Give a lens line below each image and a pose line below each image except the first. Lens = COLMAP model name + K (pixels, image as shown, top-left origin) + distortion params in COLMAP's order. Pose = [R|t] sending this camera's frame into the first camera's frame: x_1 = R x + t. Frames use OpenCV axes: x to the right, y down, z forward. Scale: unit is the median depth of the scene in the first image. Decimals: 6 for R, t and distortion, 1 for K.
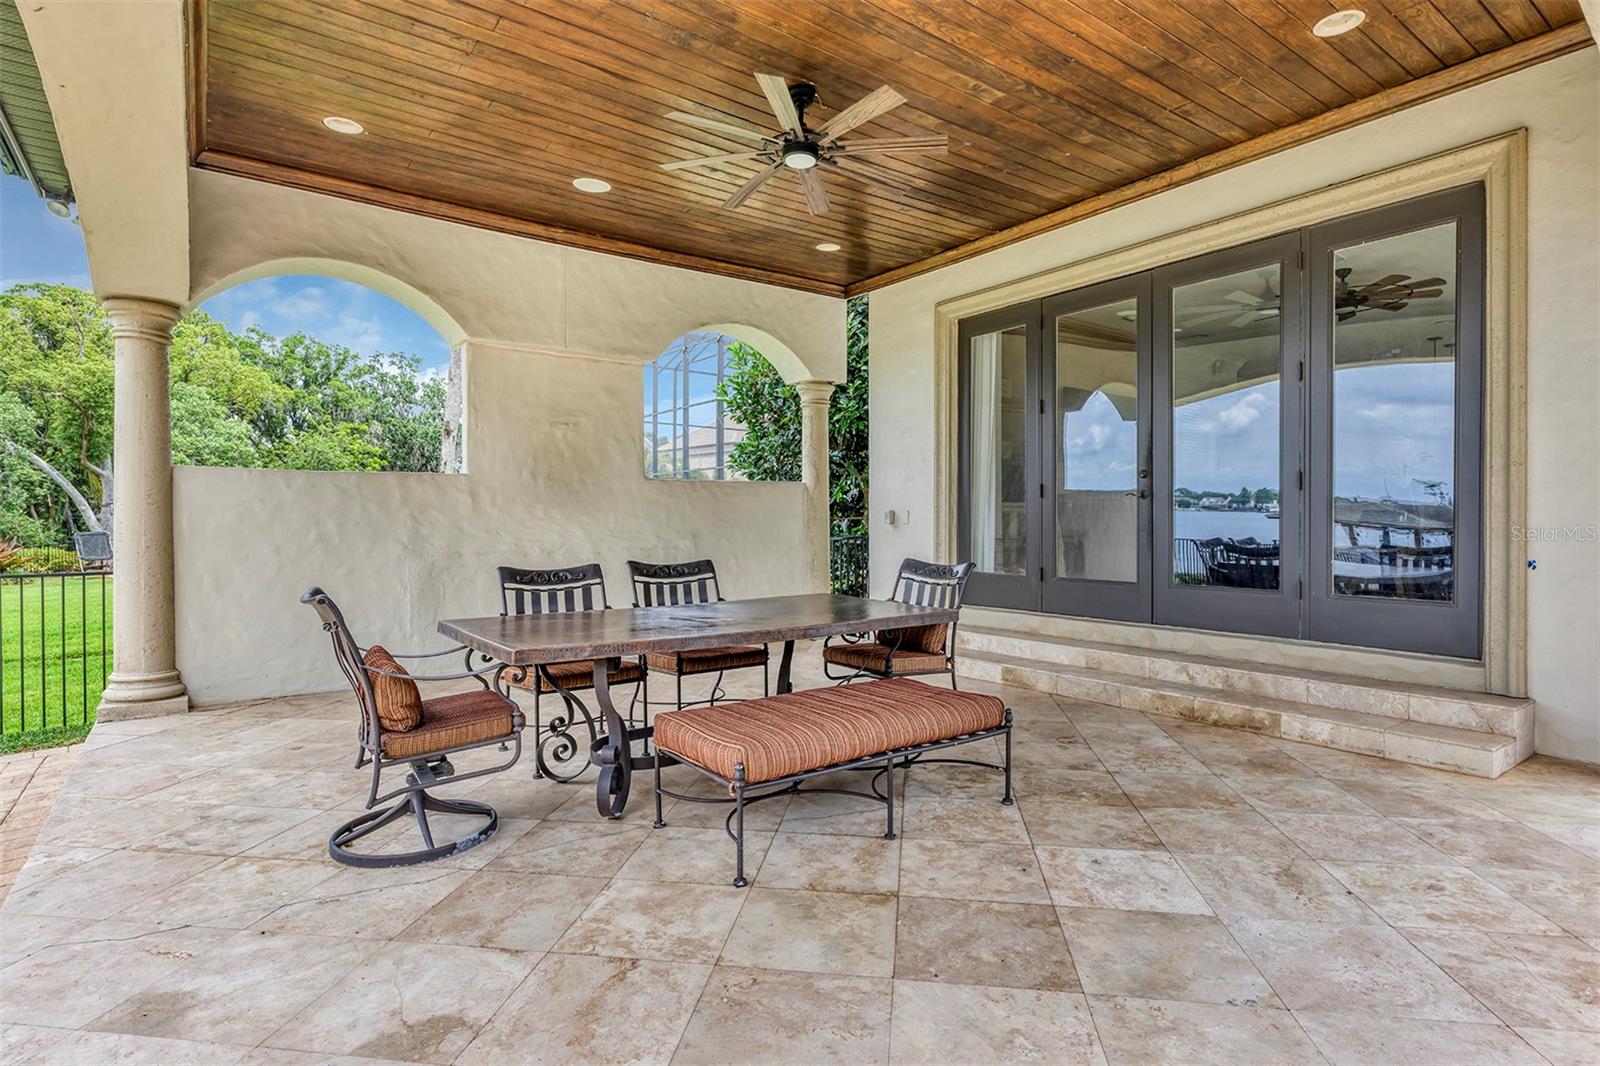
lens RADIAL K [[817.9, 0, 802.5], [0, 817.9, 527.1], [0, 0, 1]] dist [-0.002288, 0.000803]
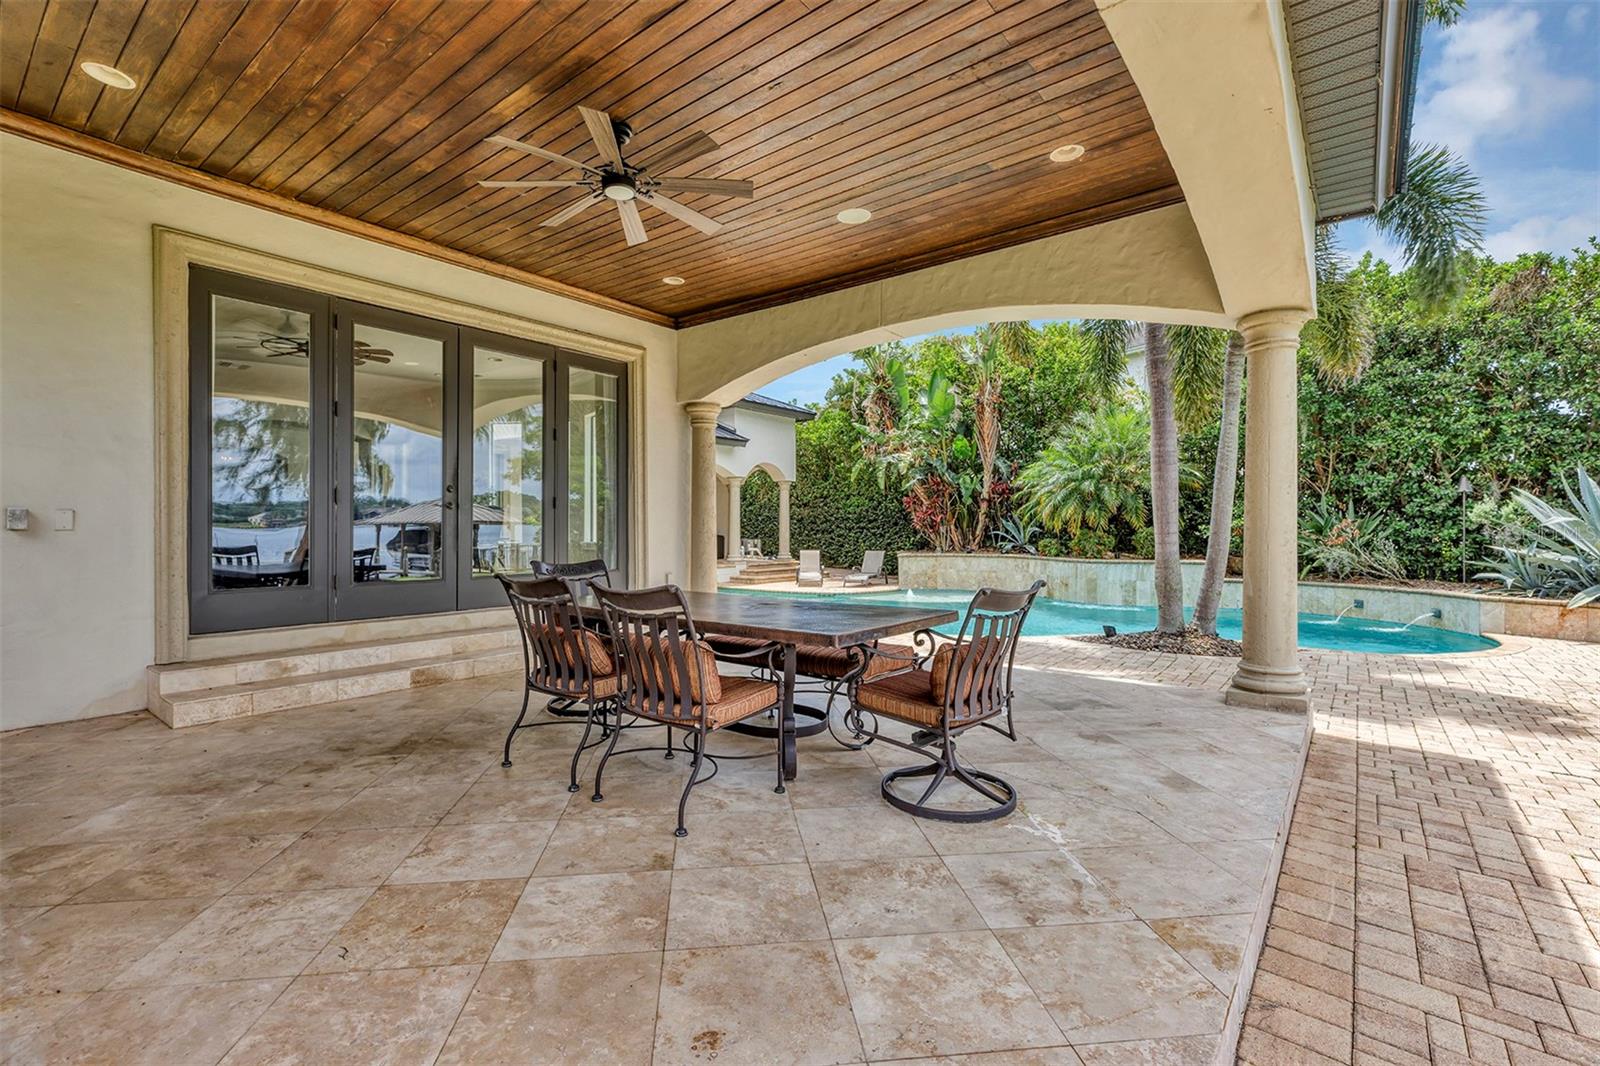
lens RADIAL K [[716.2, 0, 789.4], [0, 716.2, 526.8], [0, 0, 1]] dist [0.007537, 0.000999]
pose [[-0.254068, 0.005757, 0.967169, -1.311479], [0.006197, 0.999971, -0.004325, -0.001106], [-0.967166, 0.004894, -0.254097, 1.379254]]
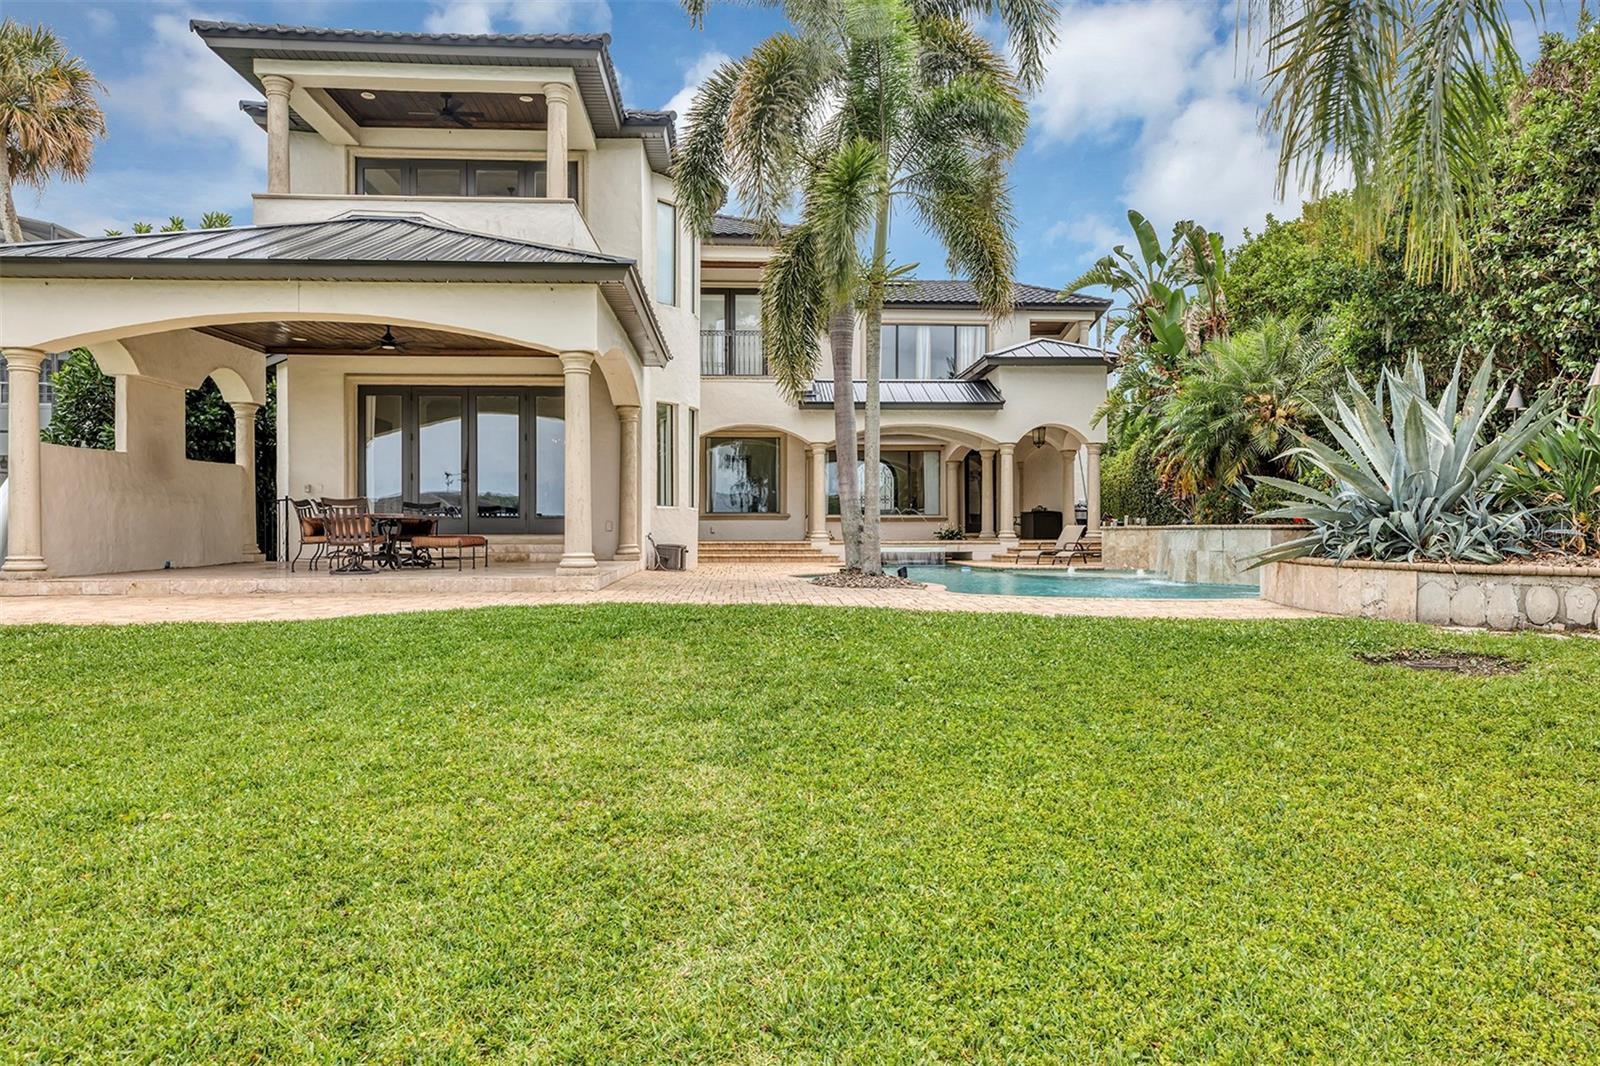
lens RADIAL K [[1057.8, 0, 788.3], [0, 1057.8, 528.4], [0, 0, 1]] dist [0.007563, 0.000642]
pose [[0.567883, 0.001449, 0.823108, -2.762717], [0.004422, 0.999979, -0.004812, 0.211321], [-0.823097, 0.006372, 0.567865, -2.673356]]
